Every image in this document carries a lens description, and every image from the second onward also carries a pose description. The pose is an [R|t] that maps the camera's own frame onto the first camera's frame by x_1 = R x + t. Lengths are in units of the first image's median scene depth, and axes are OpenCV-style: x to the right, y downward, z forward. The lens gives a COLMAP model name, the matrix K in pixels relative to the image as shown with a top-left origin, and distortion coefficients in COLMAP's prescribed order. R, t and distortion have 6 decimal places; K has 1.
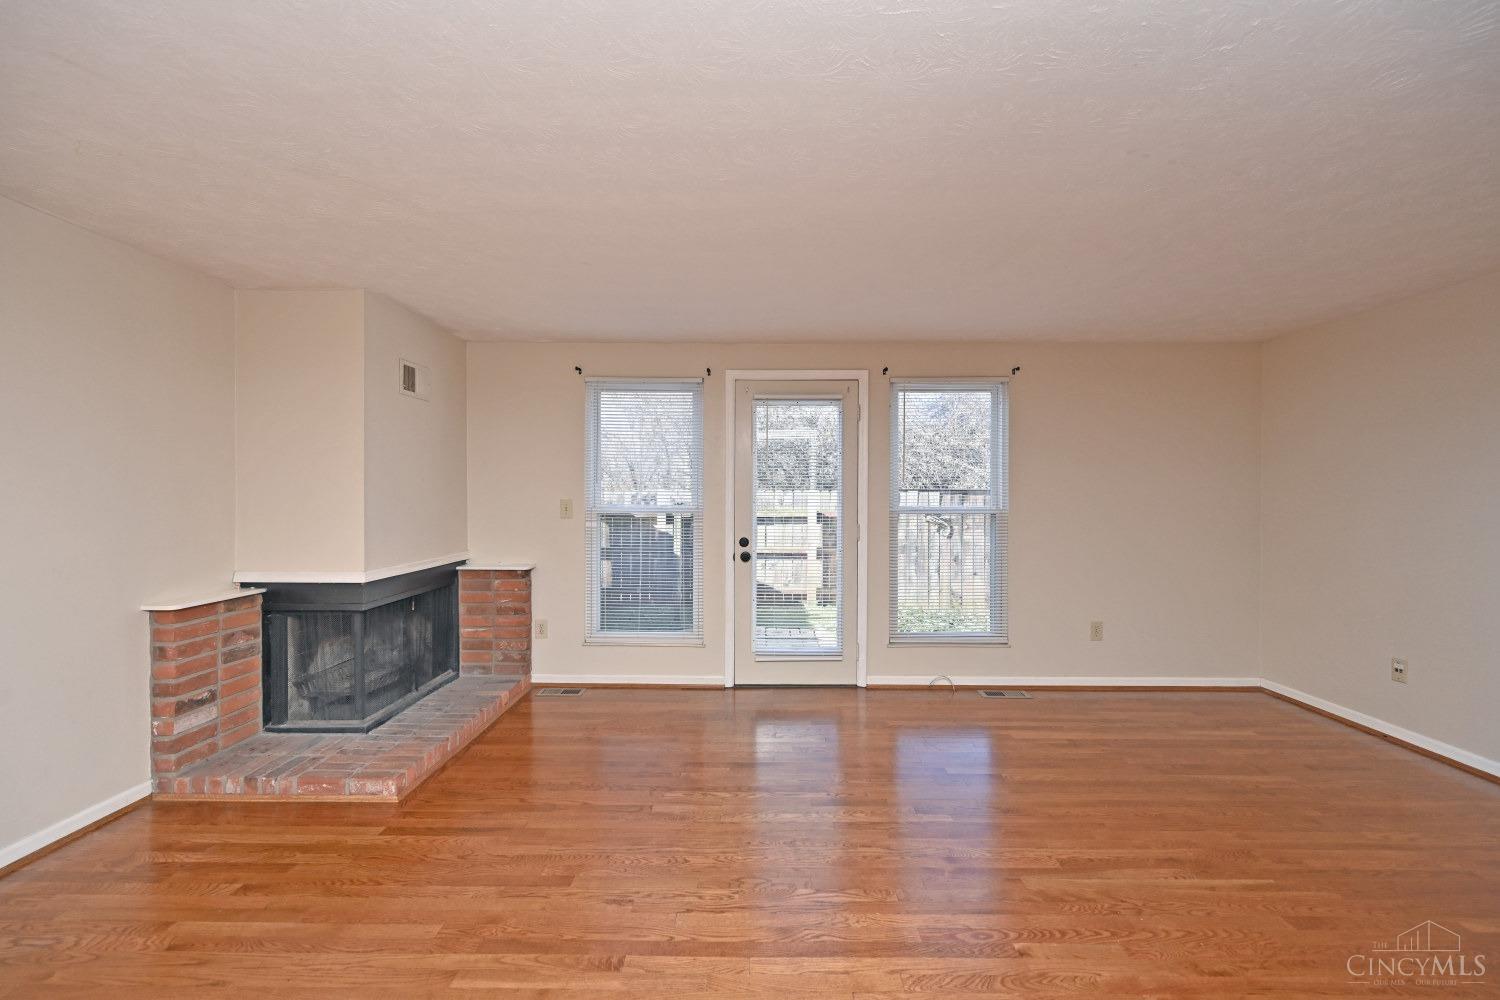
lens RADIAL K [[602.3, 0, 755.5], [0, 602.3, 498.2], [0, 0, 1]] dist [-0.000906, 0.000103]
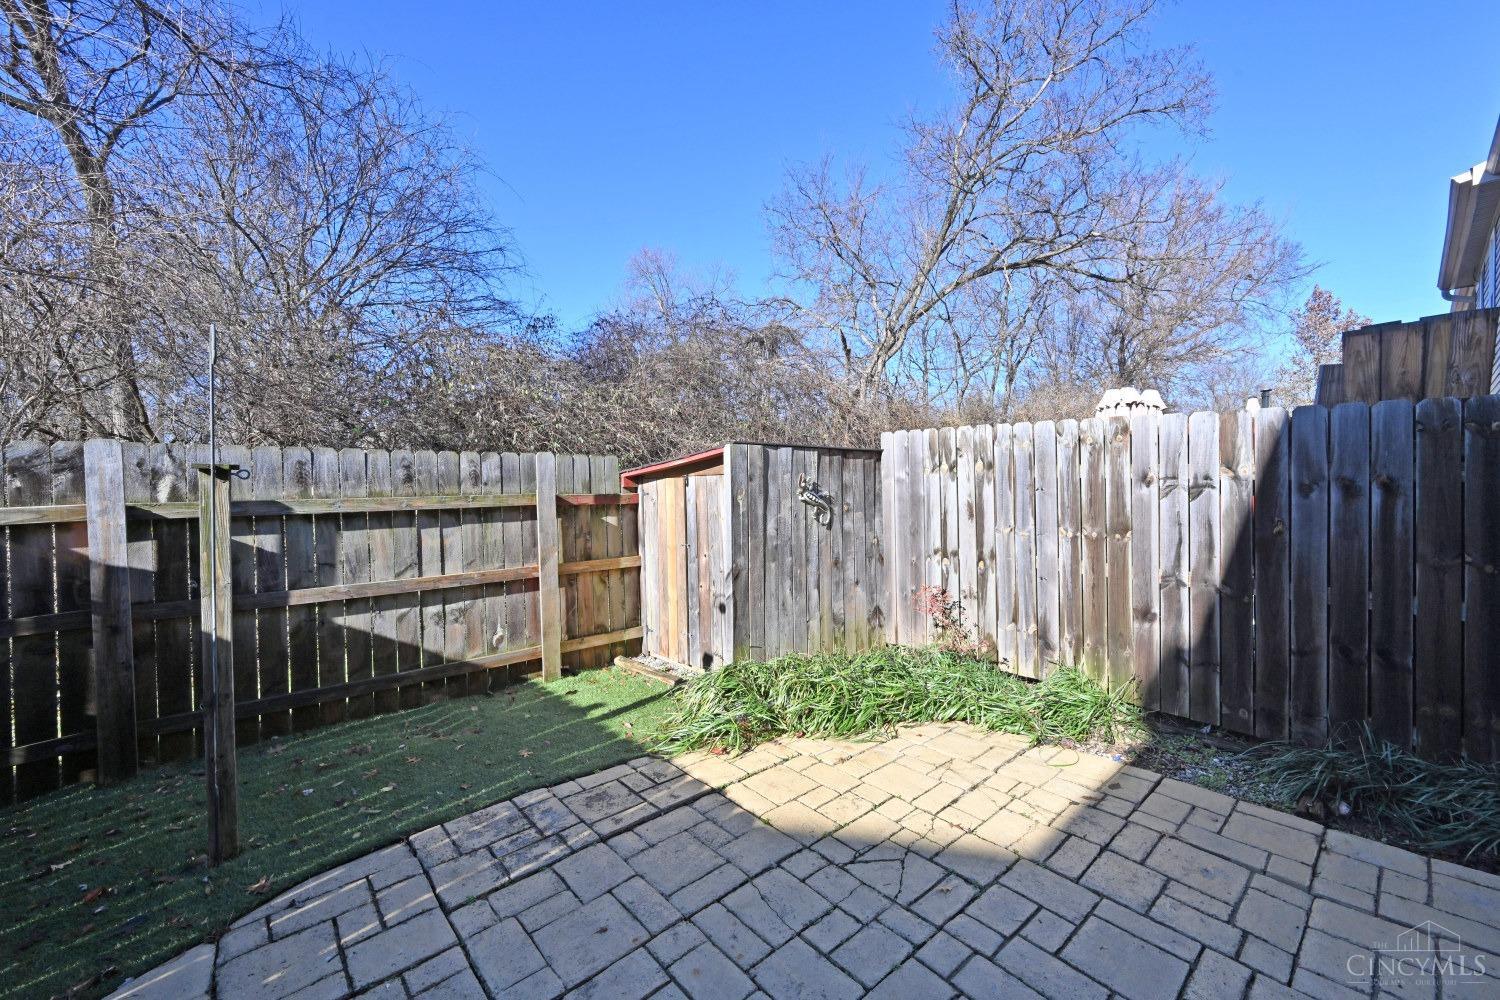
lens RADIAL K [[585.6, 0, 751.2], [0, 585.6, 498.3], [0, 0, 1]] dist [-0.001422, -0.000237]
pose [[0.743029, -0.026885, 0.668719, -0.254967], [0.022422, 0.999632, 0.015275, 0.052309], [-0.668884, 0.003644, 0.743358, 1.246599]]
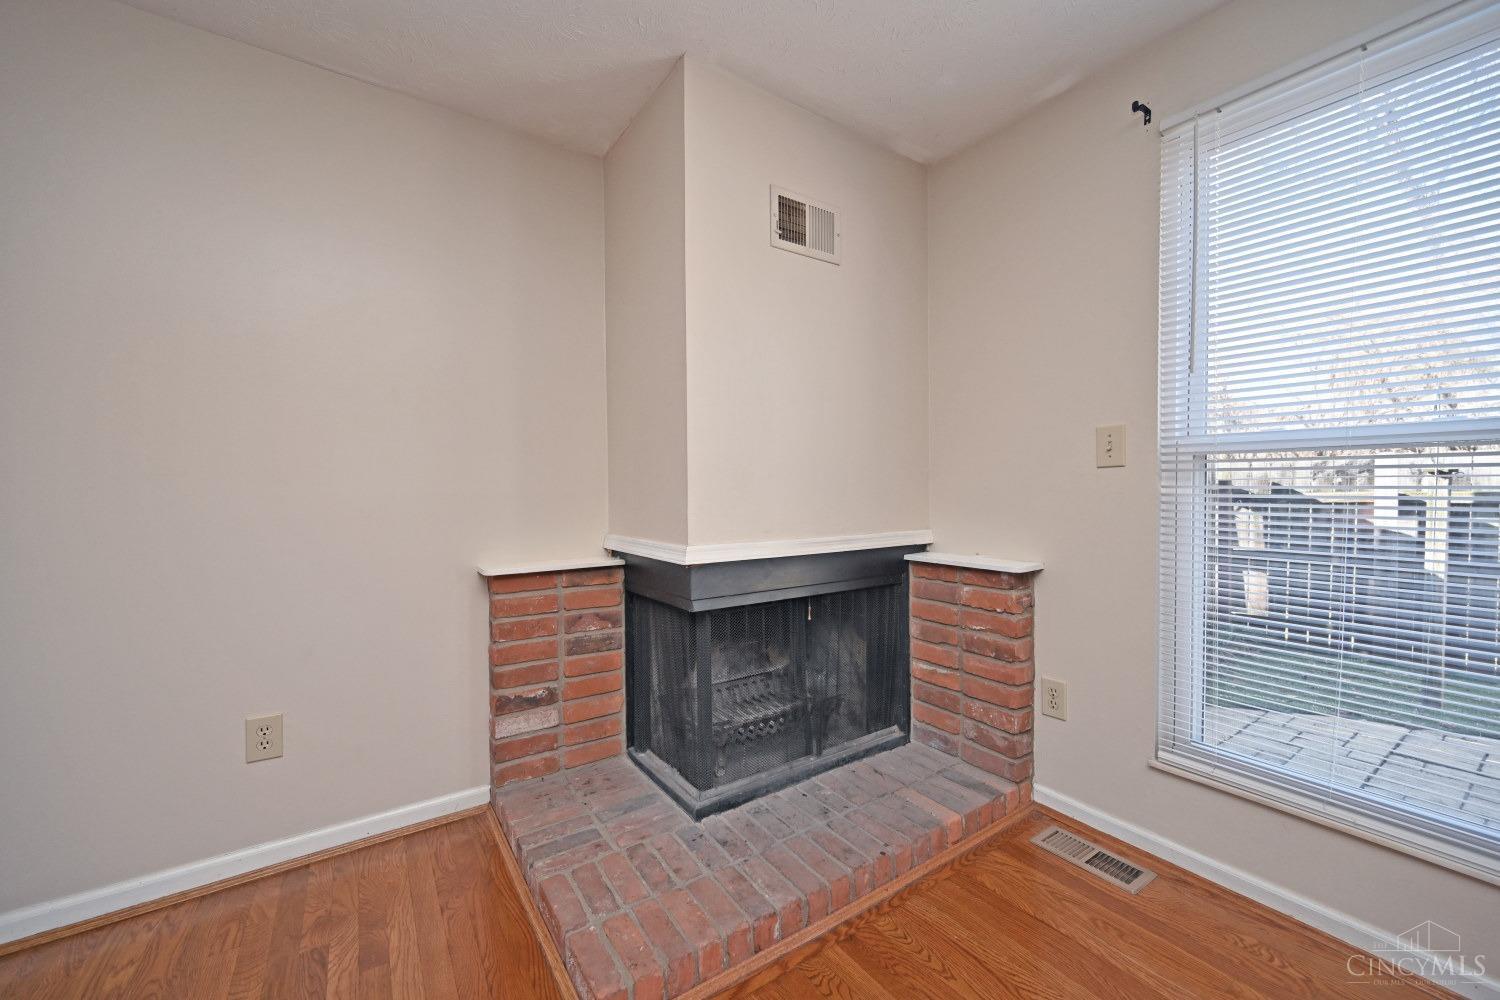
lens RADIAL K [[591.8, 0, 751.4], [0, 591.8, 503.6], [0, 0, 1]] dist [0.001087, 0.000085]
pose [[0.570813, 0.011815, -0.820995, -0.108692], [0.002979, 0.999860, 0.016460, 0.053575], [0.821074, -0.011841, 0.570698, 0.546673]]
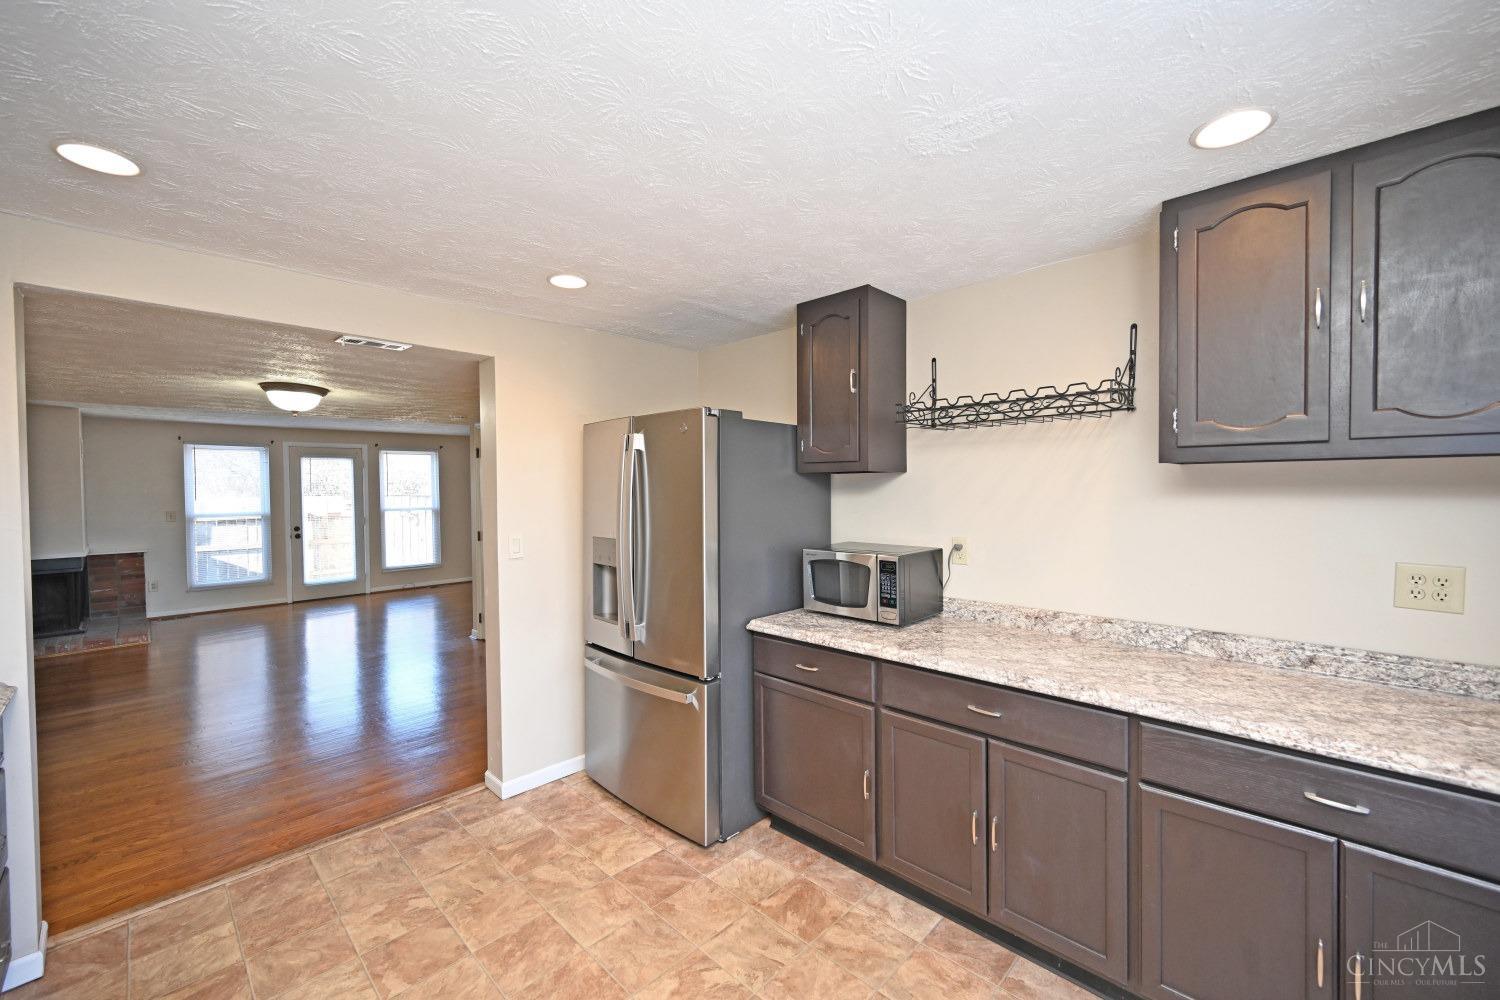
lens RADIAL K [[602.3, 0, 755.5], [0, 602.3, 498.2], [0, 0, 1]] dist [-0.000906, 0.000103]
pose [[0.690962, -0.024021, 0.722492, -0.412994], [0.017393, 0.999711, 0.016604, -0.034881], [-0.722682, 0.001094, 0.691180, -1.483903]]
